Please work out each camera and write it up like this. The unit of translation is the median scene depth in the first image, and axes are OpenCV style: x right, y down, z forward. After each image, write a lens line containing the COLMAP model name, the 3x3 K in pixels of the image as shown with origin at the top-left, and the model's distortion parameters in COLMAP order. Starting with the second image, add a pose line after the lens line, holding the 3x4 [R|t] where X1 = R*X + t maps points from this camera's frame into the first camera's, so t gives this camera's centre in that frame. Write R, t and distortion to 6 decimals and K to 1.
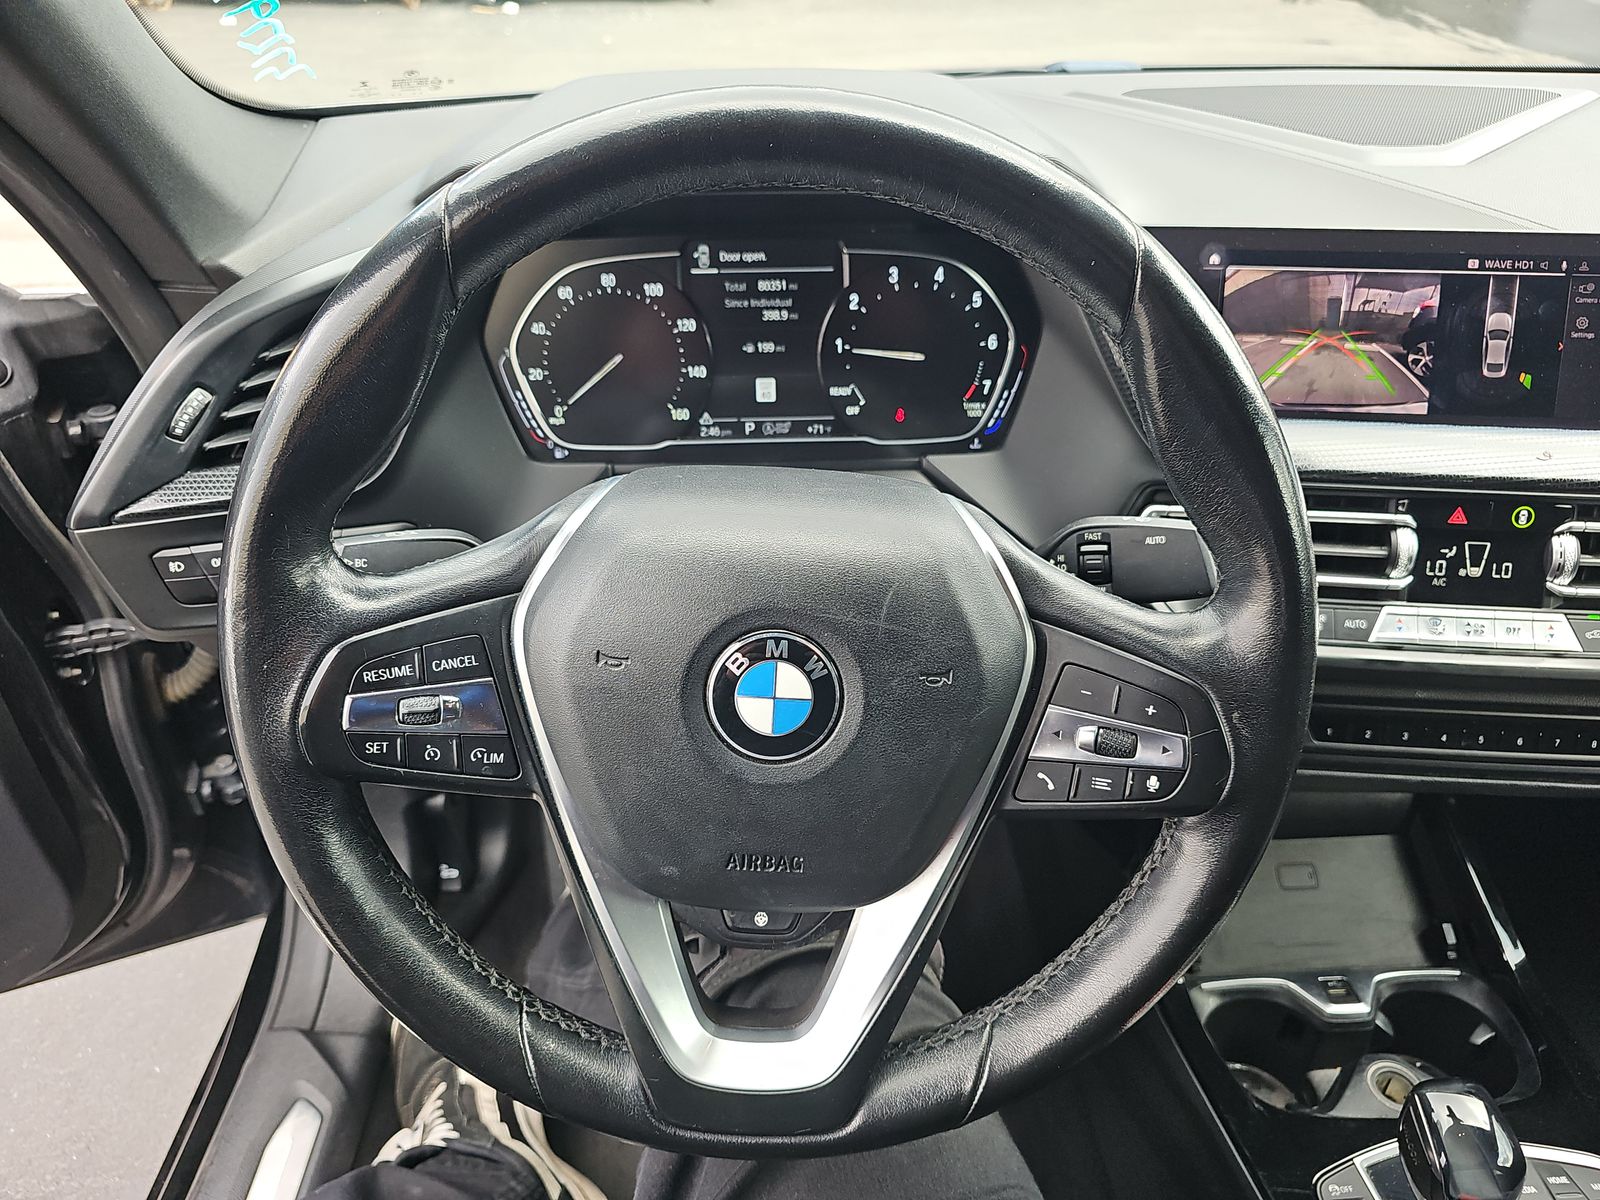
lens RADIAL K [[1053.2, 0, 804.1], [0, 1053.2, 603.3], [0, 0, 1]] dist [0.029368, -0.025155]
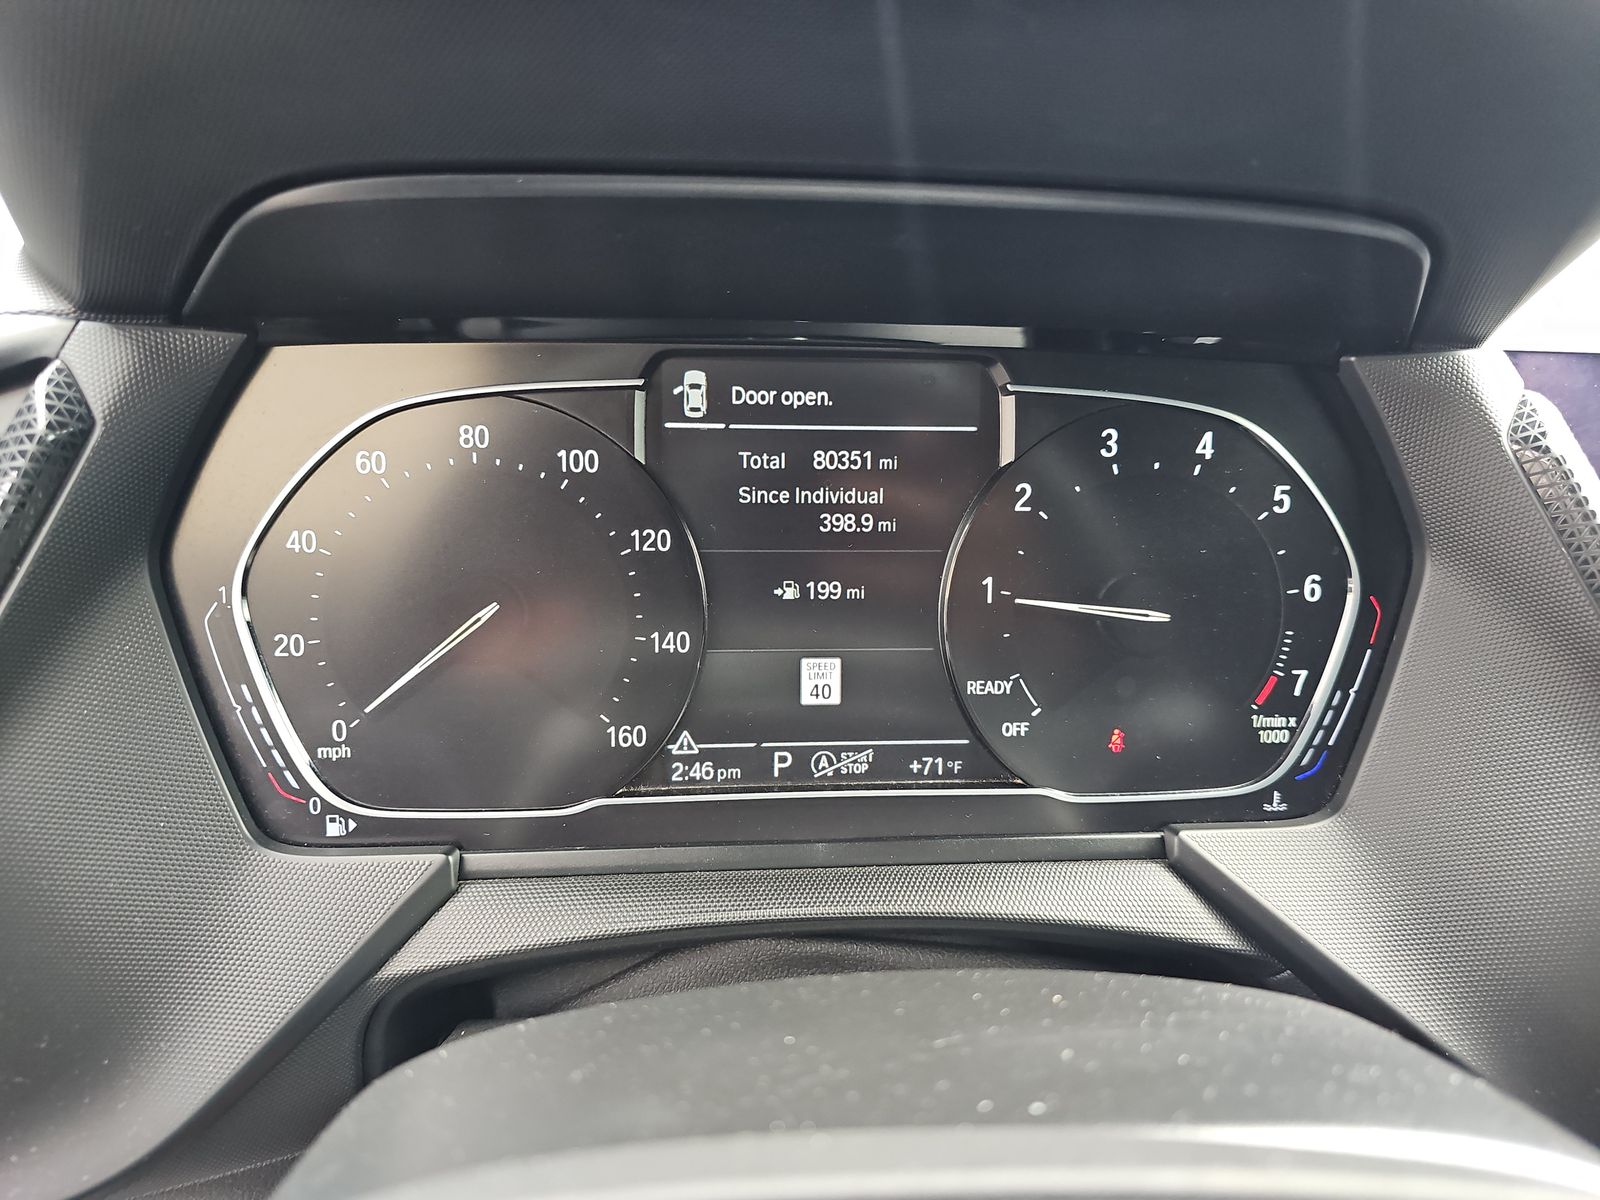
lens RADIAL K [[1053.2, 0, 798.1], [0, 1053.2, 601.0], [0, 0, 1]] dist [0.029368, -0.025155]
pose [[0.997196, 0.014568, 0.073400, -0.081818], [0.001397, 0.977071, -0.212908, -0.143963], [-0.074818, 0.212414, 0.974311, 0.568961]]
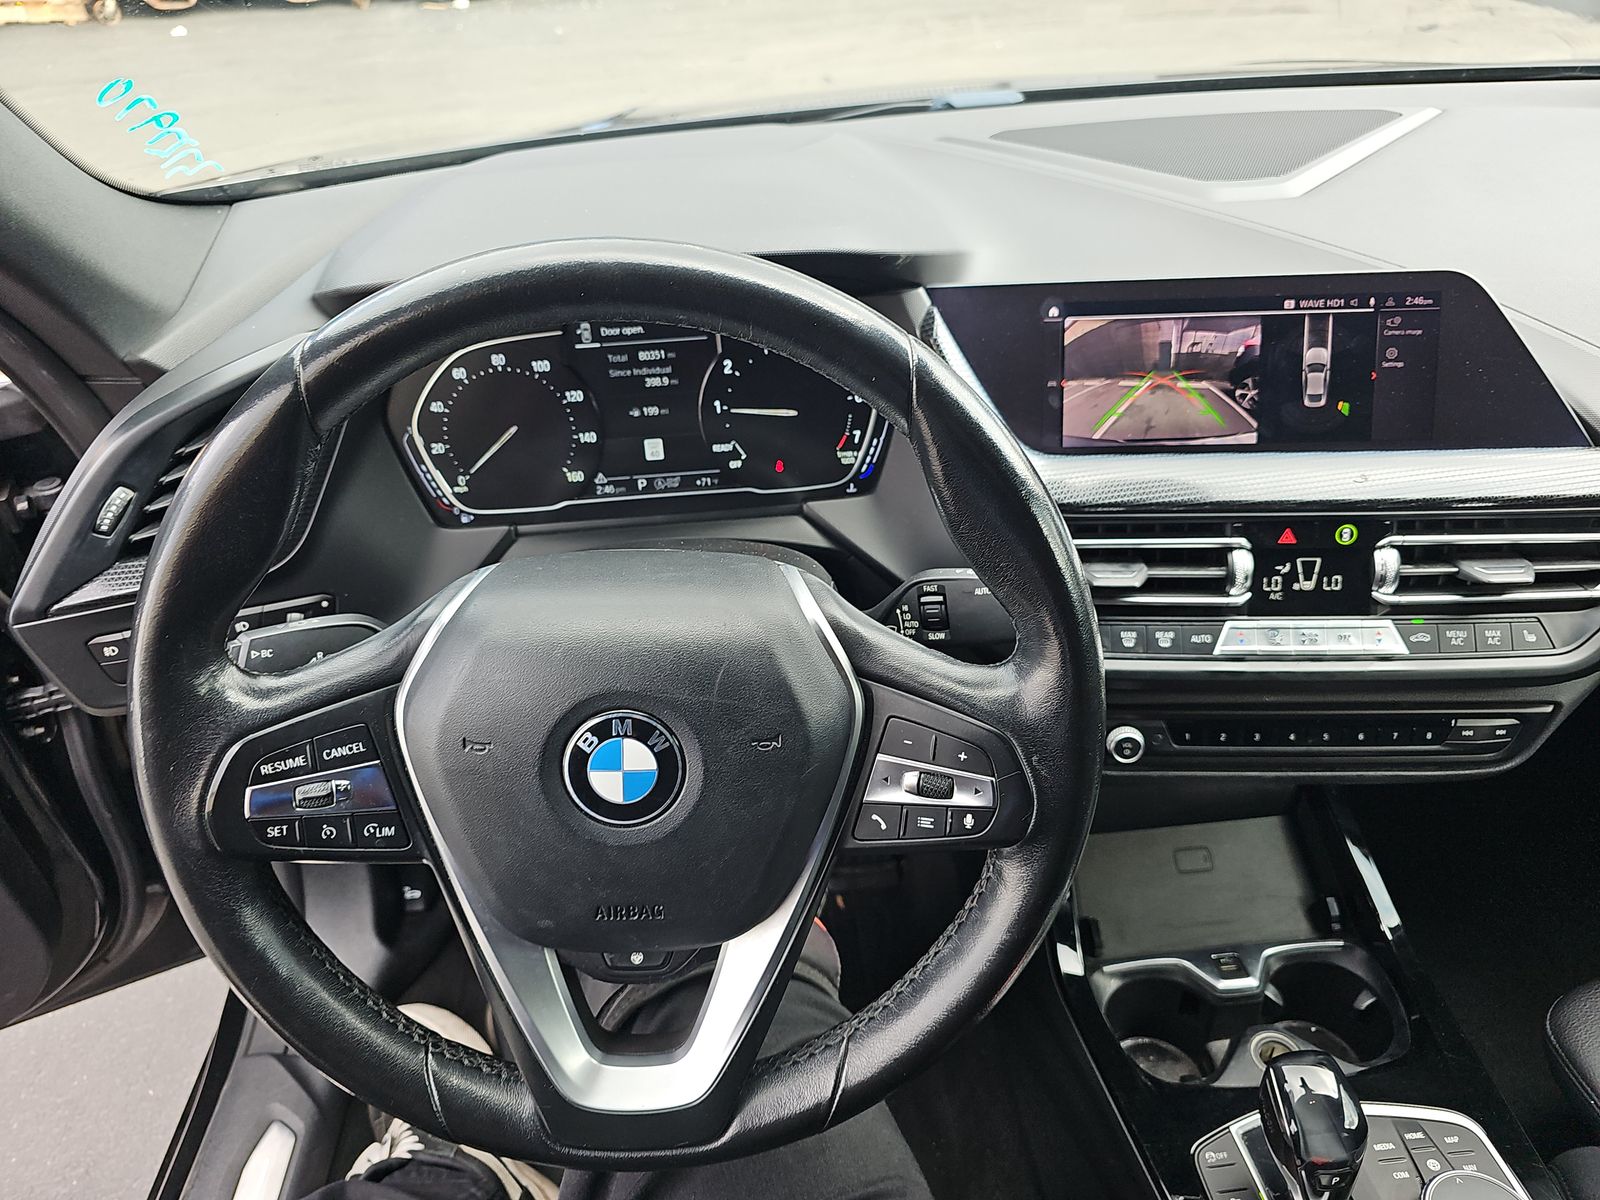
lens RADIAL K [[1053.2, 0, 801.5], [0, 1053.2, 584.1], [0, 0, 1]] dist [0.029368, -0.025155]
pose [[0.998444, -0.055546, 0.004997, 0.104284], [0.055500, 0.998419, 0.008916, -0.067640], [-0.005484, -0.008625, 0.999948, -0.083466]]
